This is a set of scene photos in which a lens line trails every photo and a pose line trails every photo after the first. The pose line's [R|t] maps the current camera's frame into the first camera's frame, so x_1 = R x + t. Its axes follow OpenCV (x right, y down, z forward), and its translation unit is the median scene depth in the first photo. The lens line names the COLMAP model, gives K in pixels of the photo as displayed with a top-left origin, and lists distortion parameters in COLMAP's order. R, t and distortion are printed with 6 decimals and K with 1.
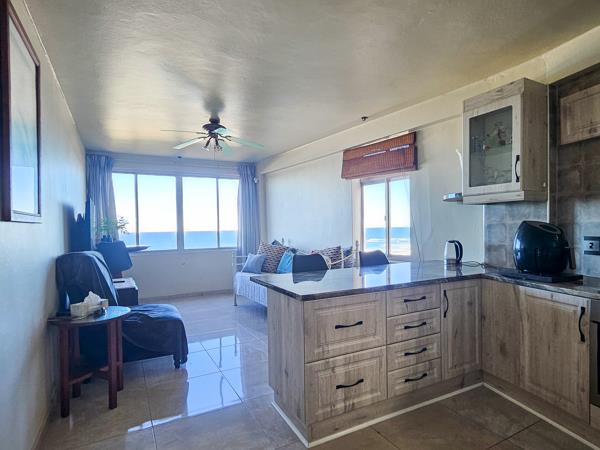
lens RADIAL K [[330.4, 0, 299.4], [0, 330.4, 235.9], [0, 0, 1]] dist [0.004157, 0.000502]
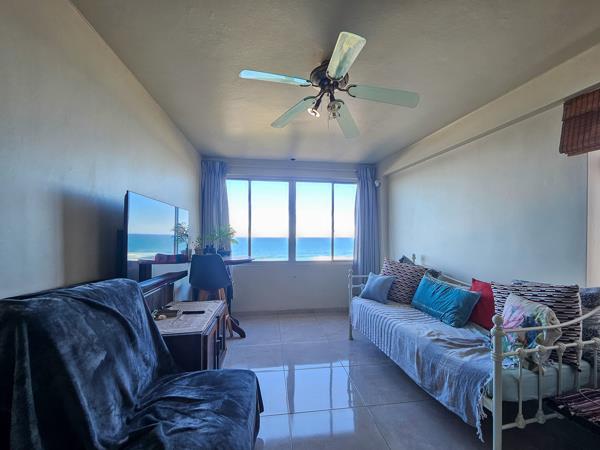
lens RADIAL K [[247.7, 0, 311.5], [0, 247.7, 239.6], [0, 0, 1]] dist [-0.001460, -0.000100]
pose [[0.945870, 0.023146, -0.323719, -0.133937], [-0.026101, 0.999648, -0.004788, -0.025890], [0.323494, 0.012978, 0.946141, 0.565709]]
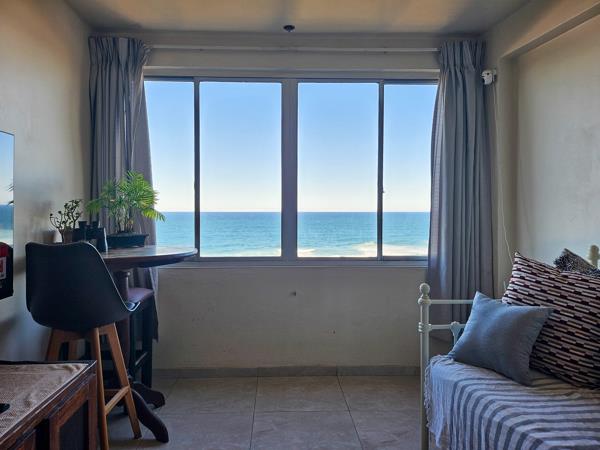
lens RADIAL K [[428.6, 0, 300.0], [0, 428.6, 217.7], [0, 0, 1]] dist [0.090066, -0.098994]
pose [[0.904872, 0.025310, -0.424930, -0.182816], [-0.026937, 0.999635, 0.002180, -0.017461], [0.424830, 0.009474, 0.905224, 0.799276]]
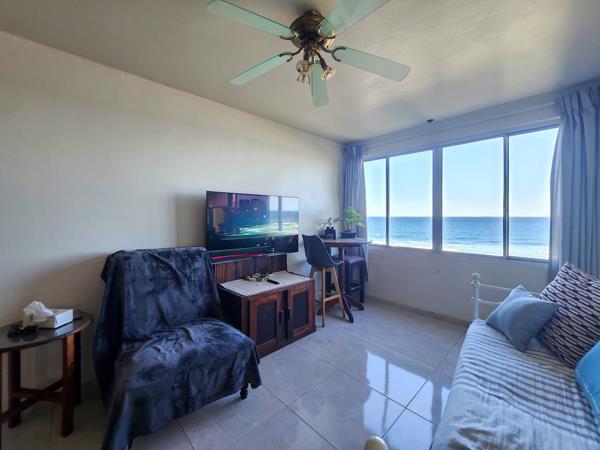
lens RADIAL K [[246.4, 0, 301.6], [0, 246.4, 216.2], [0, 0, 1]] dist [0.000116, 0.000227]
pose [[0.283643, 0.020360, -0.958714, 0.105114], [-0.027703, 0.999531, 0.013031, -0.049210], [0.958530, 0.022863, 0.284074, 0.881737]]
